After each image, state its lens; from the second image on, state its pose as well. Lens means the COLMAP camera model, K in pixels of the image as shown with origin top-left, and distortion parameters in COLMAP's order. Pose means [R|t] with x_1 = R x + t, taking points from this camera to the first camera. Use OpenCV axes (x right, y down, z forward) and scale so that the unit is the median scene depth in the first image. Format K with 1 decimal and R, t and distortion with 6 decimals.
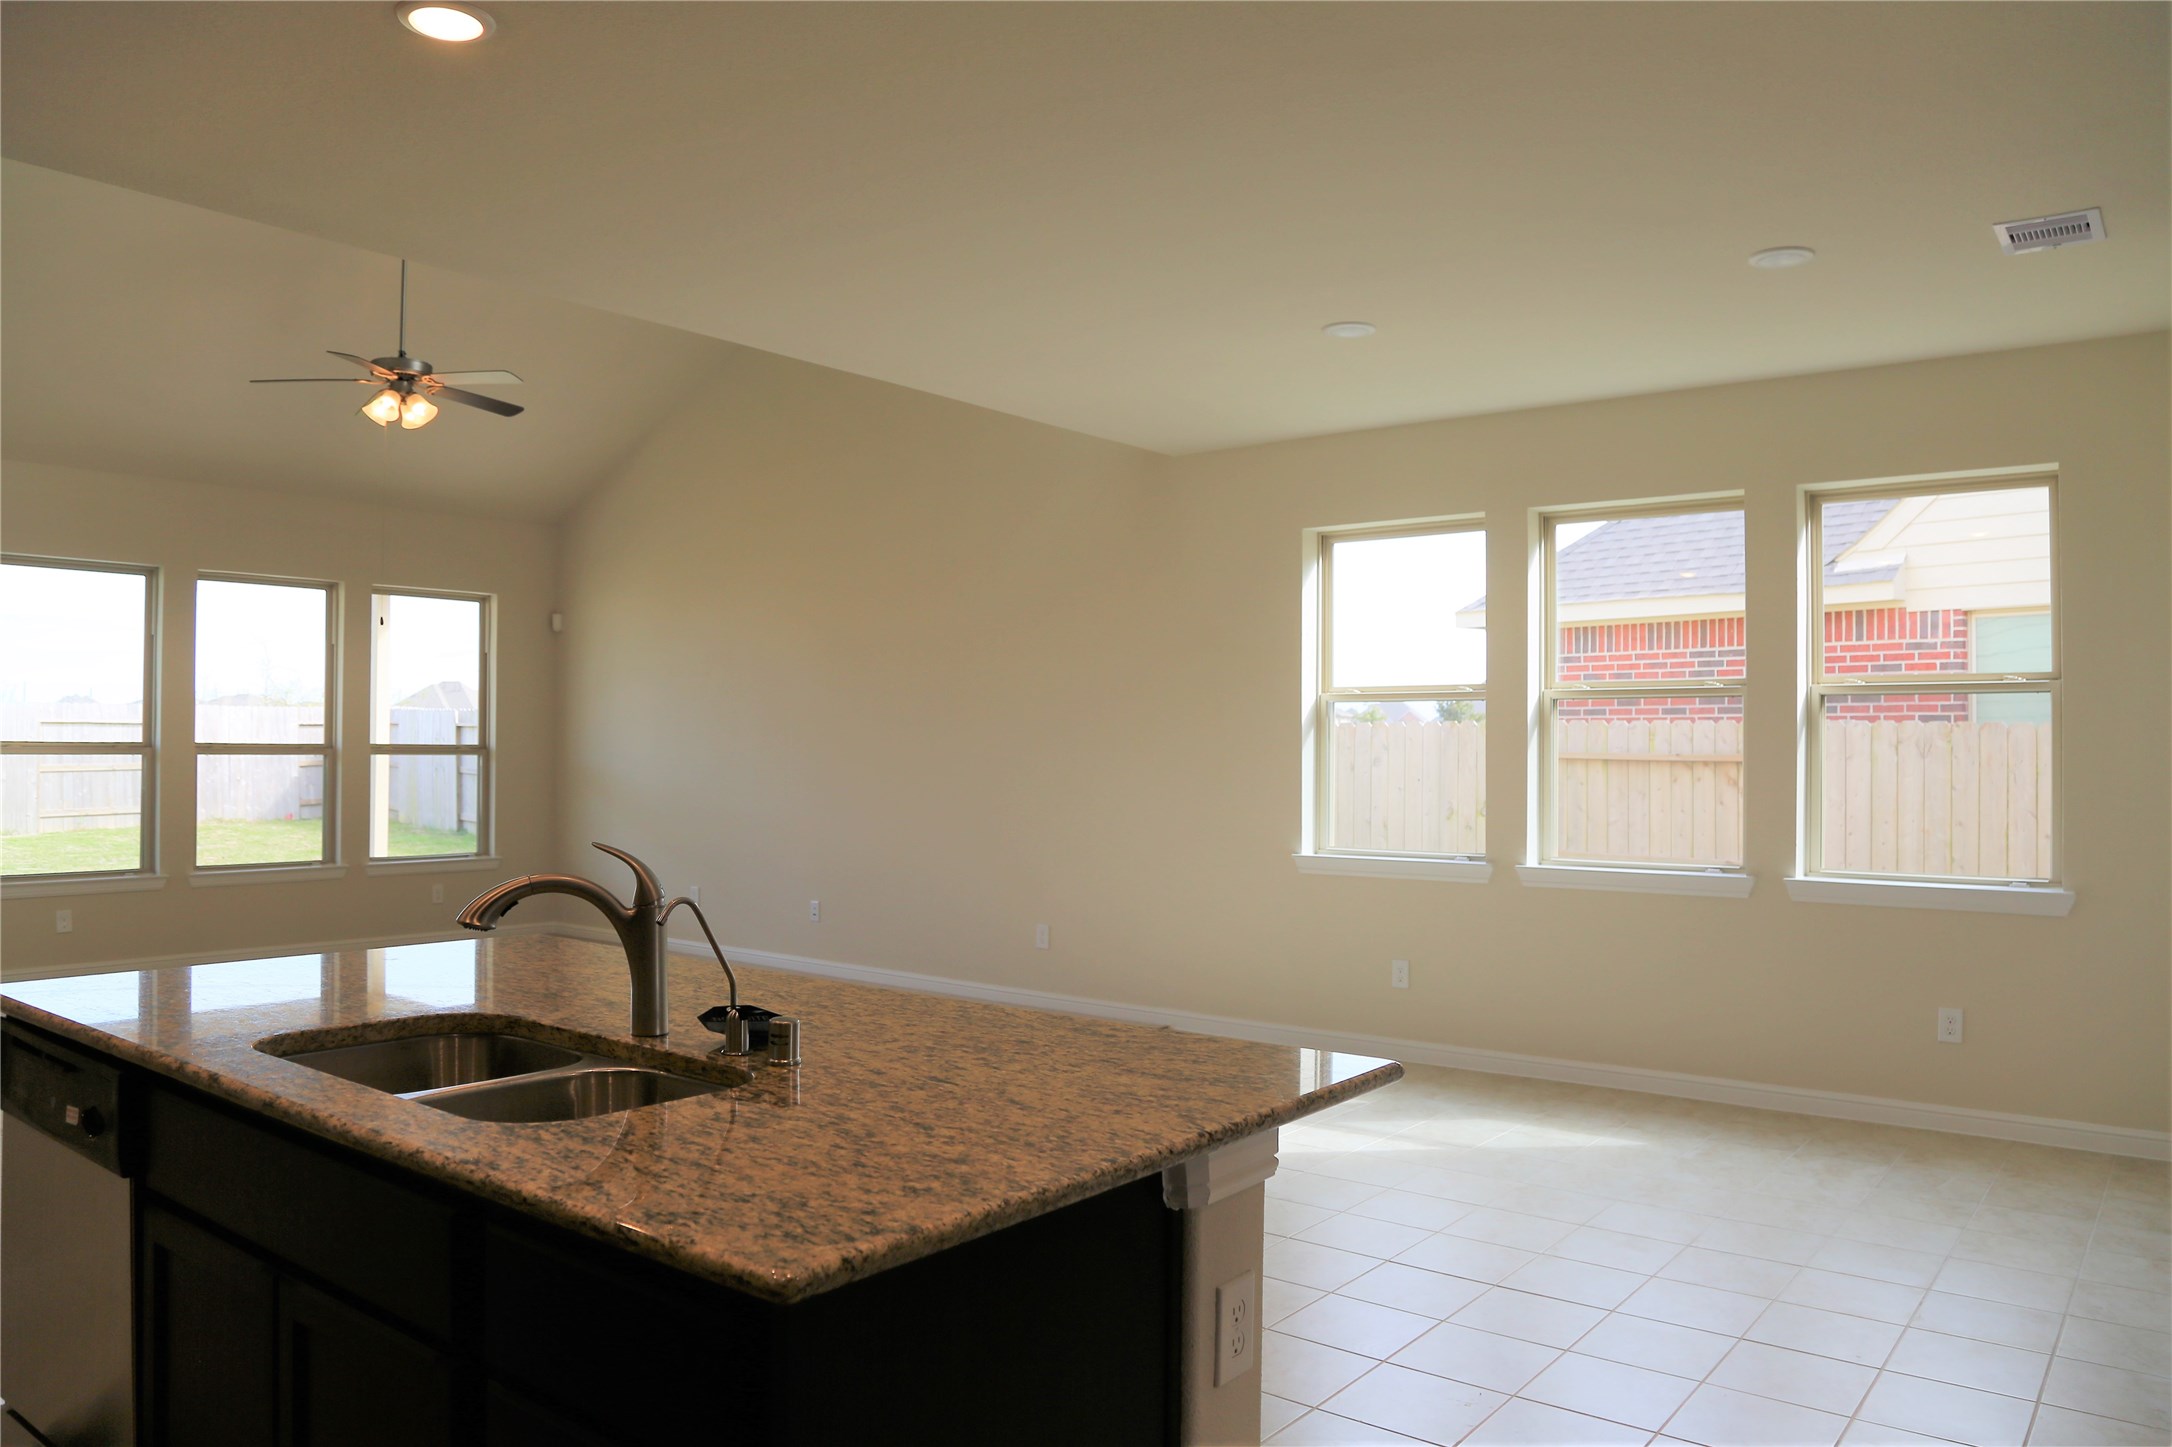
lens RADIAL K [[1551.6, 0, 1102.3], [0, 1551.6, 723.0], [0, 0, 1]] dist [-0.106731, 0.070294]
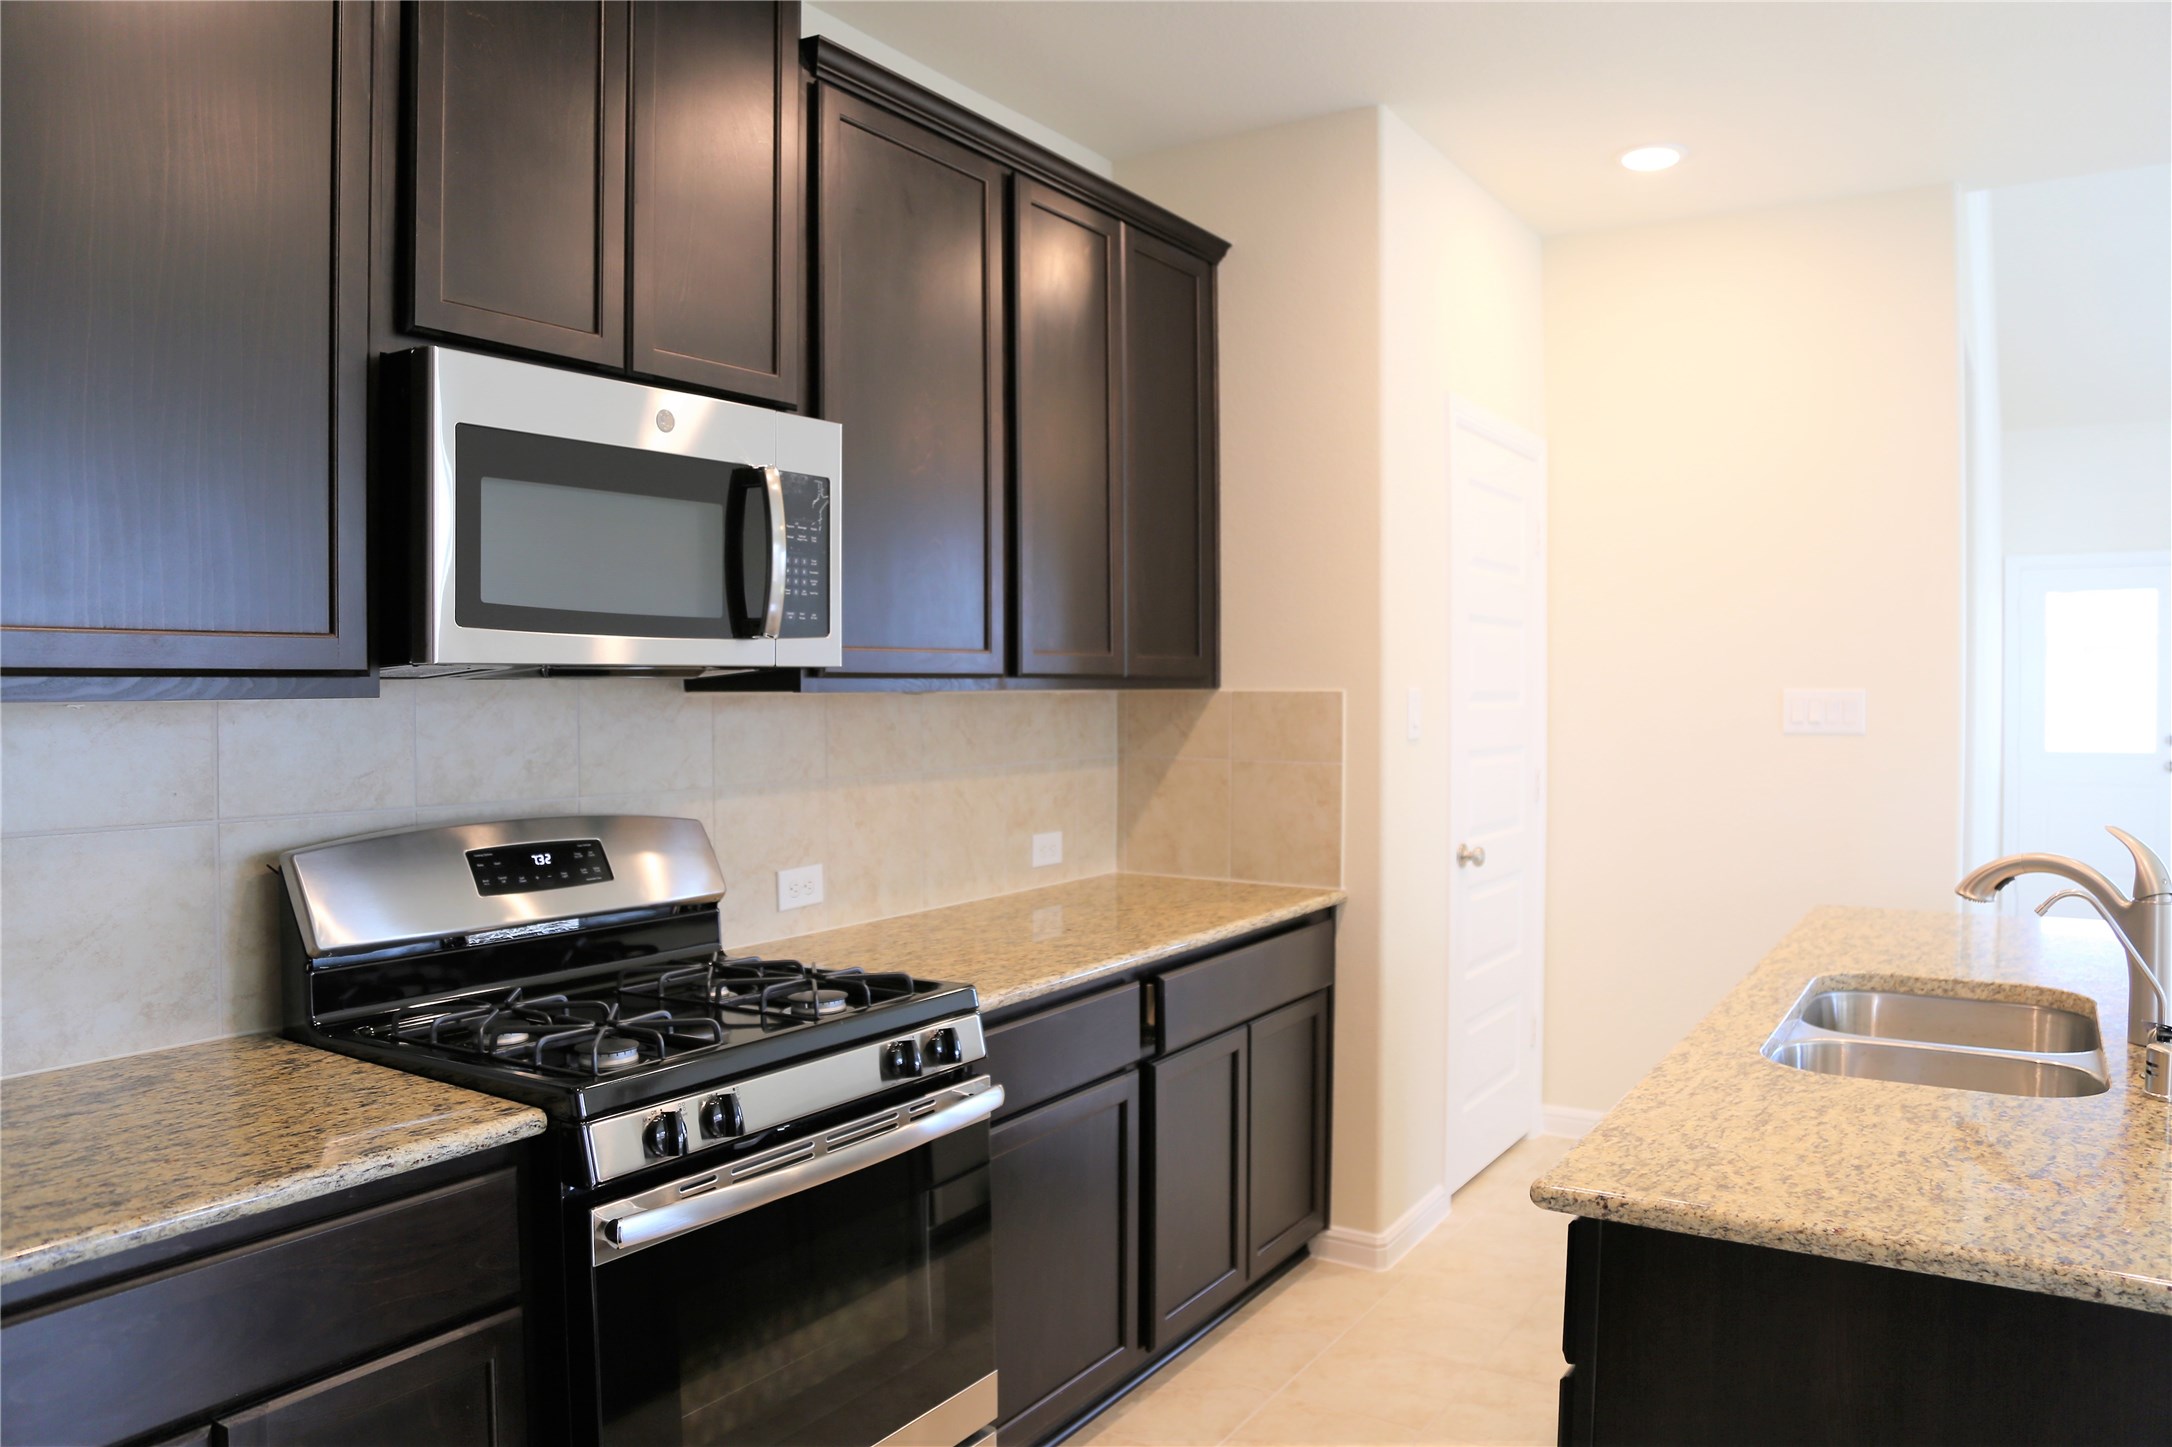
lens RADIAL K [[1551.6, 0, 1105.2], [0, 1551.6, 722.5], [0, 0, 1]] dist [-0.106731, 0.070294]
pose [[0.133625, 0.026660, -0.990673, 0.705864], [0.002535, 0.999626, 0.027243, -0.014639], [0.991029, -0.006152, 0.133508, 0.418423]]
